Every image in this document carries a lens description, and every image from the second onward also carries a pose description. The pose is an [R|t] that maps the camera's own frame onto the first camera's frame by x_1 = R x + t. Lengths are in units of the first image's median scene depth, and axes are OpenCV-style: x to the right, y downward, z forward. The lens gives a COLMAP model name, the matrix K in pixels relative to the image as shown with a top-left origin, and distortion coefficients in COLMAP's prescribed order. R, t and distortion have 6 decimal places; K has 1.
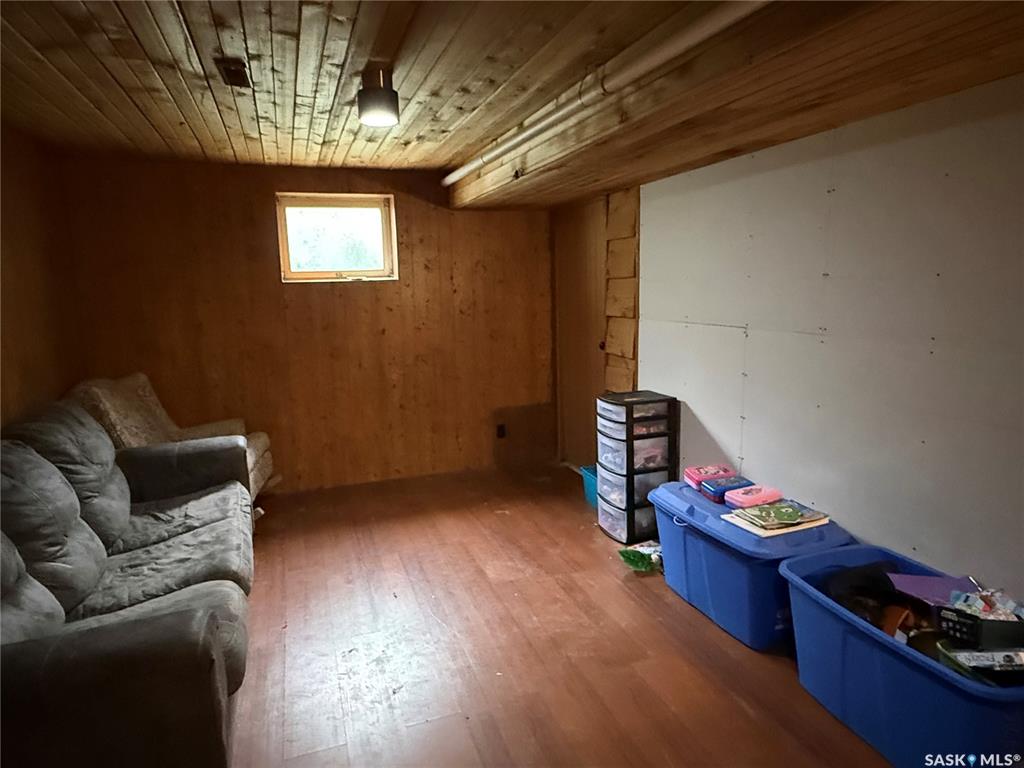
lens RADIAL K [[623.3, 0, 512.0], [0, 623.3, 384.0], [0, 0, 1]] dist [-0.001684, -0.000050]
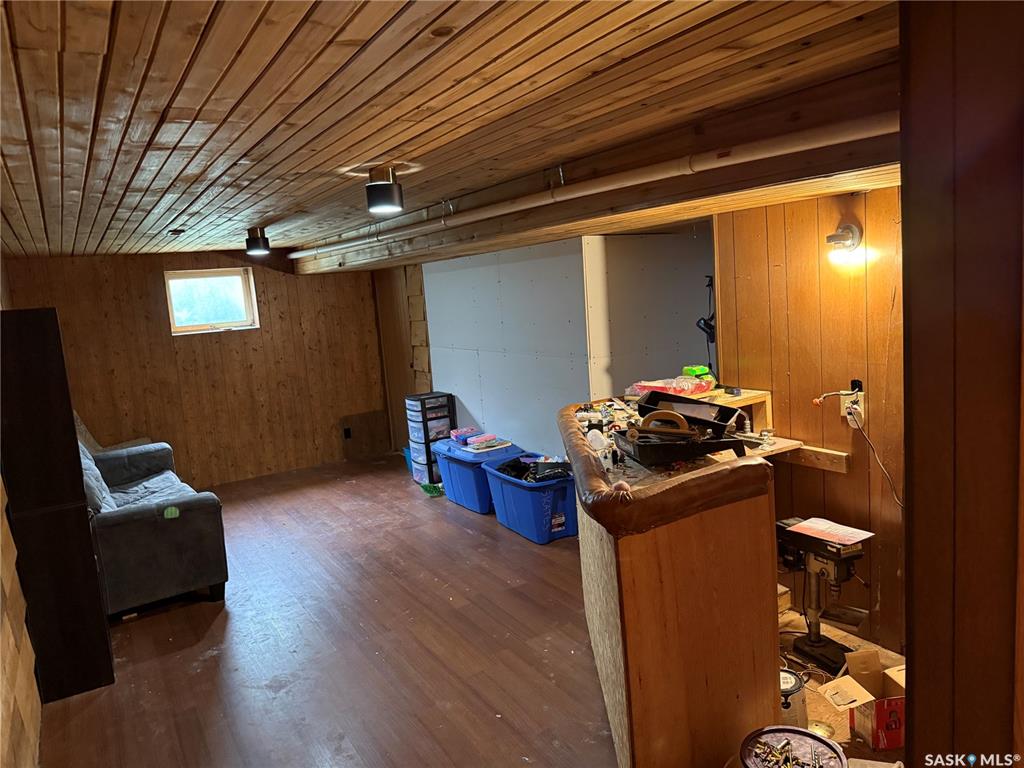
lens RADIAL K [[708.0, 0, 512.0], [0, 708.0, 384.0], [0, 0, 1]] dist [0.107484, -0.000553]
pose [[0.976888, -0.077717, 0.199125, 0.042844], [0.084901, 0.996002, -0.027786, 0.056690], [-0.196169, 0.044050, 0.979580, -0.793153]]
